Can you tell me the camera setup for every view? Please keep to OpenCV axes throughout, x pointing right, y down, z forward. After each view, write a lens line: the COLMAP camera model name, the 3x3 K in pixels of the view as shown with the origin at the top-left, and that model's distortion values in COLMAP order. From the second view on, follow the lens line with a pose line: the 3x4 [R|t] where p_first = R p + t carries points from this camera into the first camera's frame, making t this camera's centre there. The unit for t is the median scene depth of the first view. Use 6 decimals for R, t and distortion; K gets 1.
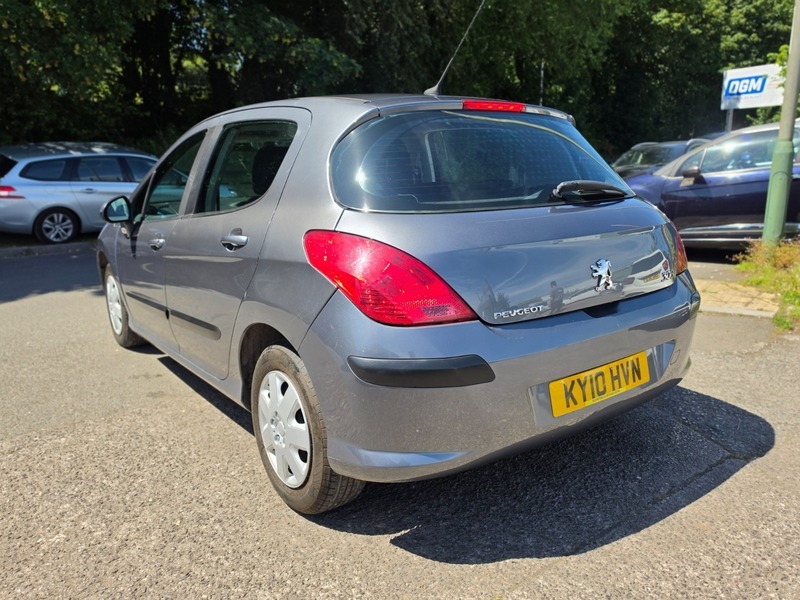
lens RADIAL K [[810.9, 0, 400.0], [0, 810.9, 300.0], [0, 0, 1]] dist [0.160945, -0.330536]
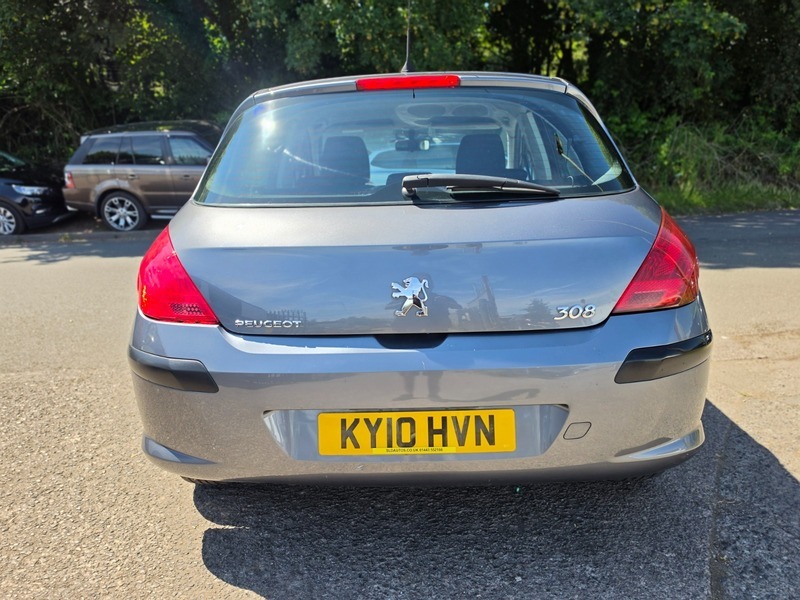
lens RADIAL K [[825.6, 0, 397.7], [0, 825.6, 315.4], [0, 0, 1]] dist [0.061658, -0.103010]
pose [[0.651965, 0.136137, -0.745927, 0.443815], [-0.107758, 0.990401, 0.086571, -0.042933], [0.750553, 0.023938, 0.660377, 0.247335]]
